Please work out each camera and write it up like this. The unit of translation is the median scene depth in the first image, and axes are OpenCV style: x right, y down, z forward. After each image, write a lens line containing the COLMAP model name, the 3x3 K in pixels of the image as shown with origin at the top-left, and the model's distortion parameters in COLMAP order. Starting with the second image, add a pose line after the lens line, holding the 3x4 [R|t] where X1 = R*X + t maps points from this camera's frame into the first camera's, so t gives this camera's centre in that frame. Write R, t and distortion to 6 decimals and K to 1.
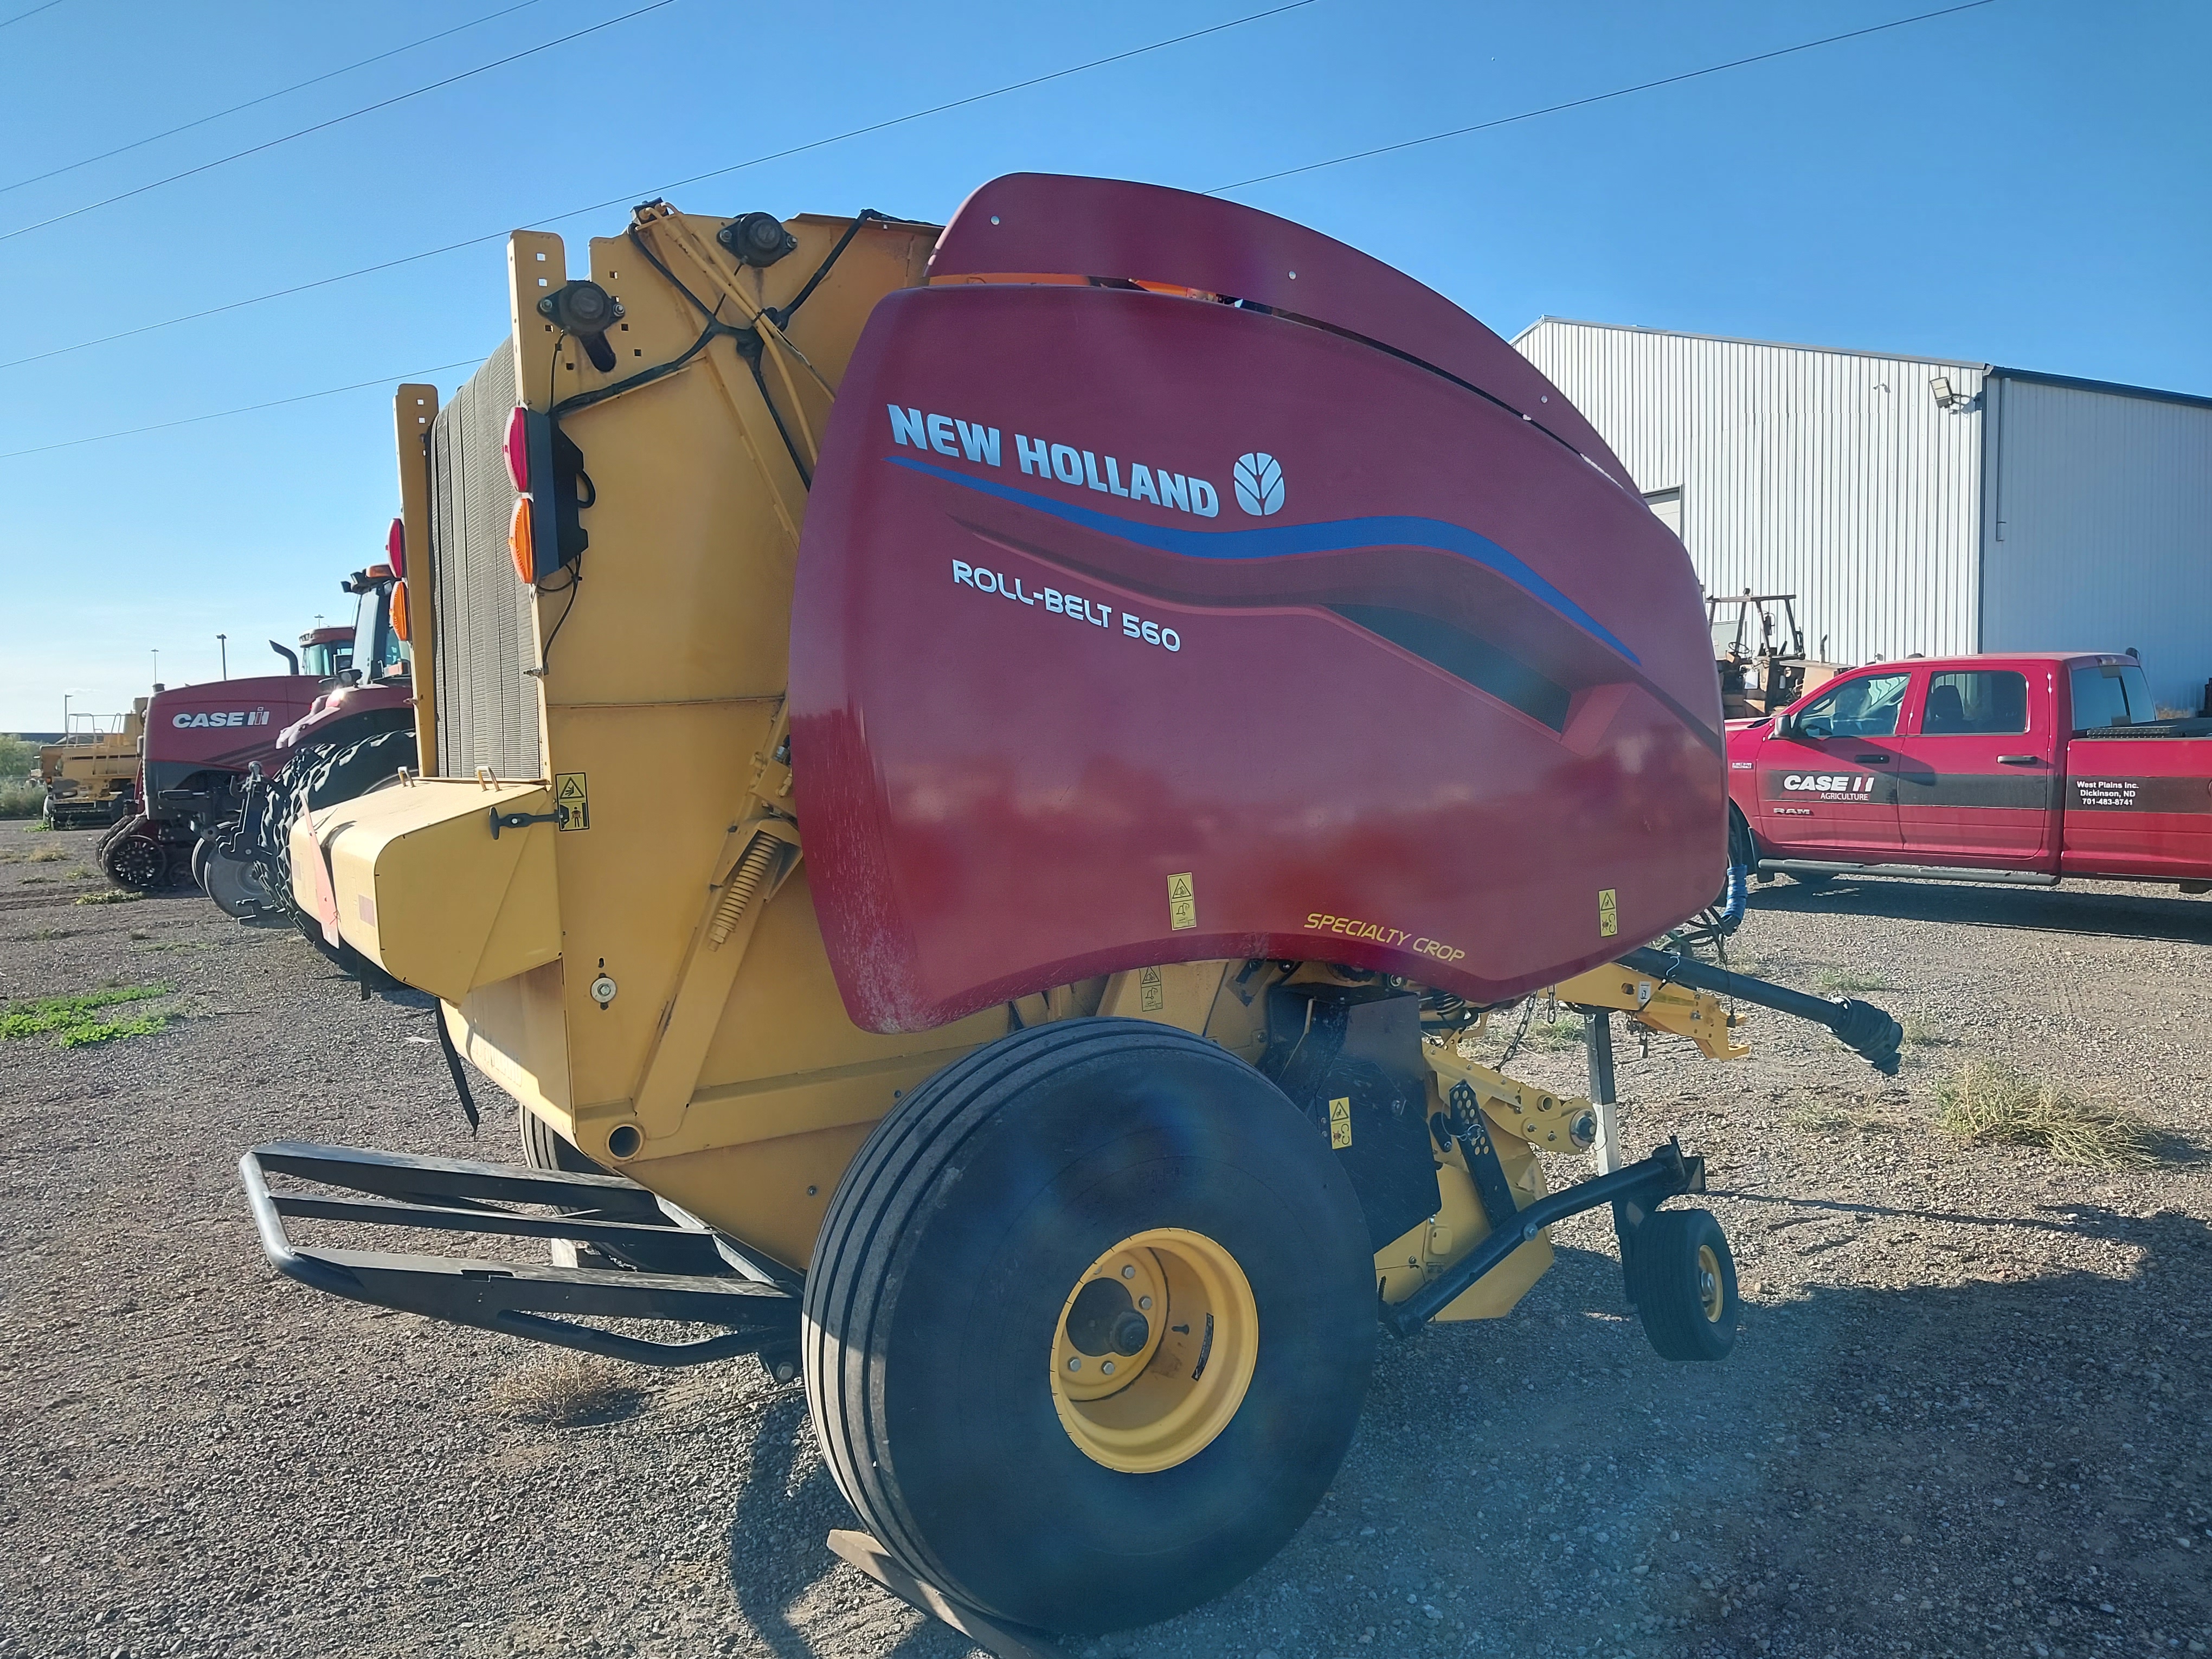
lens RADIAL K [[1708.5, 0, 1105.6], [0, 1708.5, 837.4], [0, 0, 1]] dist [0.021743, -0.028917]
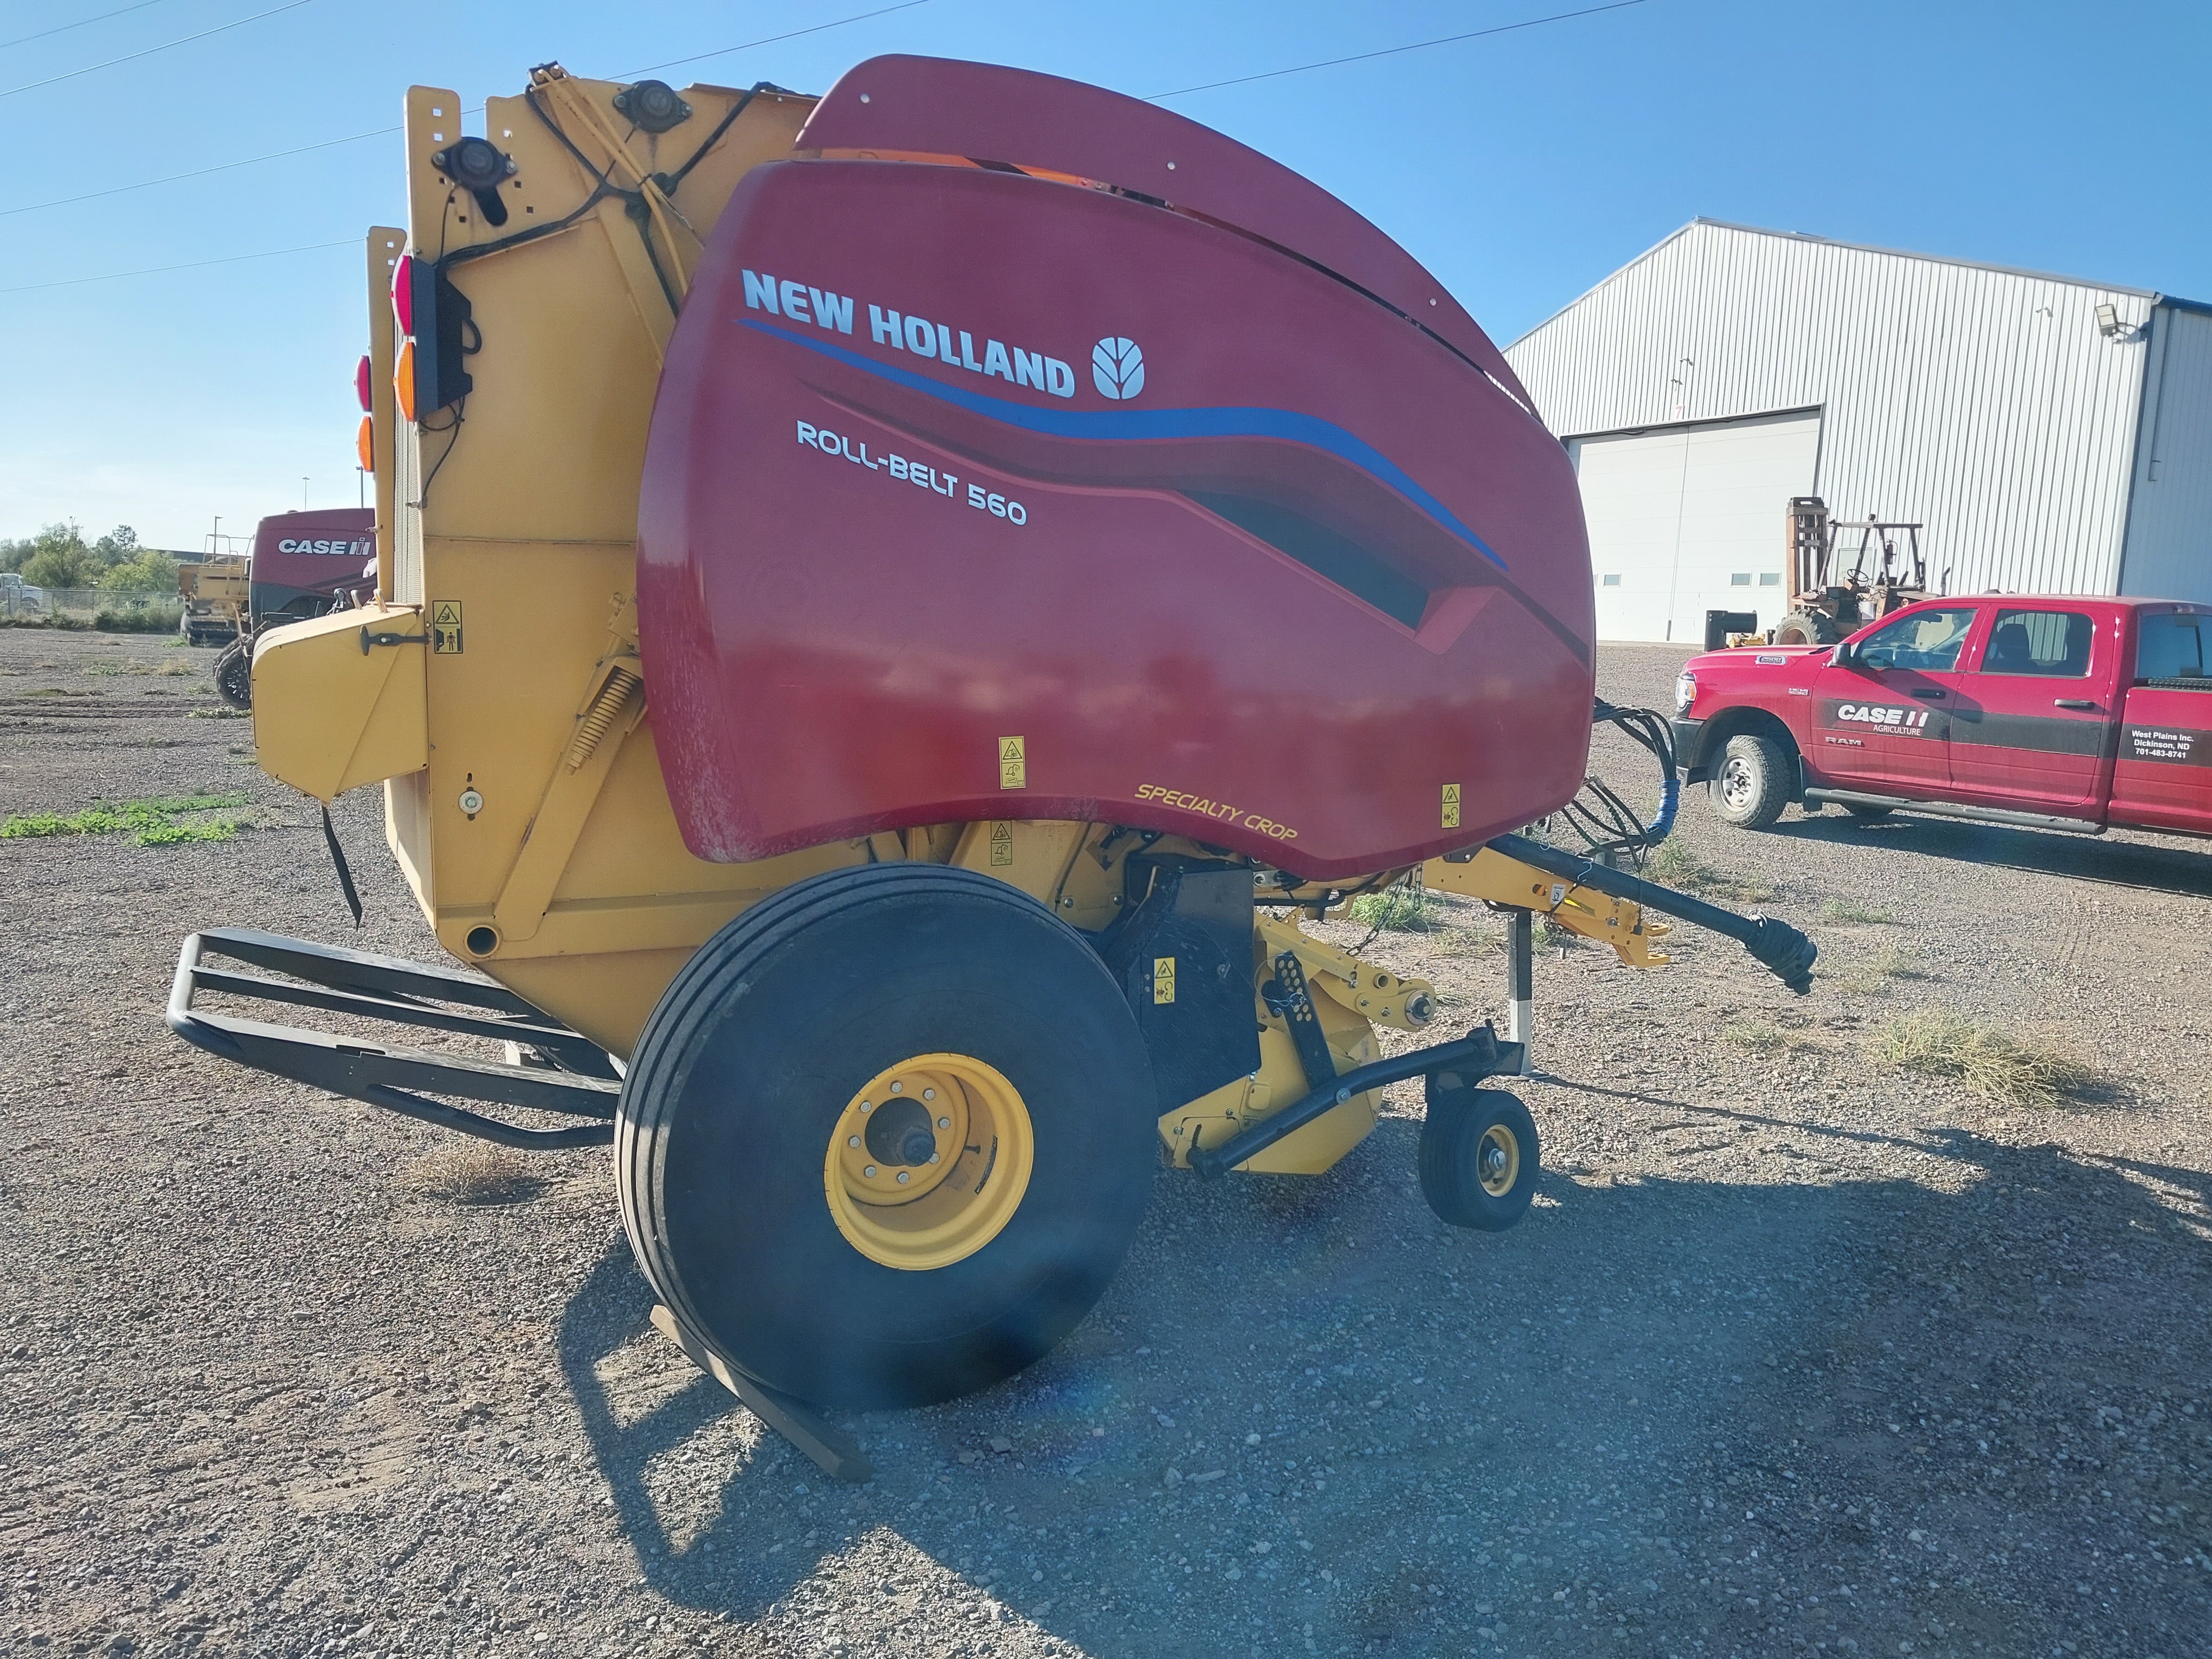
lens RADIAL K [[1708.5, 0, 1110.8], [0, 1708.5, 836.6], [0, 0, 1]] dist [0.021743, -0.028917]
pose [[0.995621, 0.073867, -0.057286, 0.158906], [-0.069924, 0.995230, 0.068026, 0.007074], [0.062037, -0.063722, 0.996038, -0.057942]]
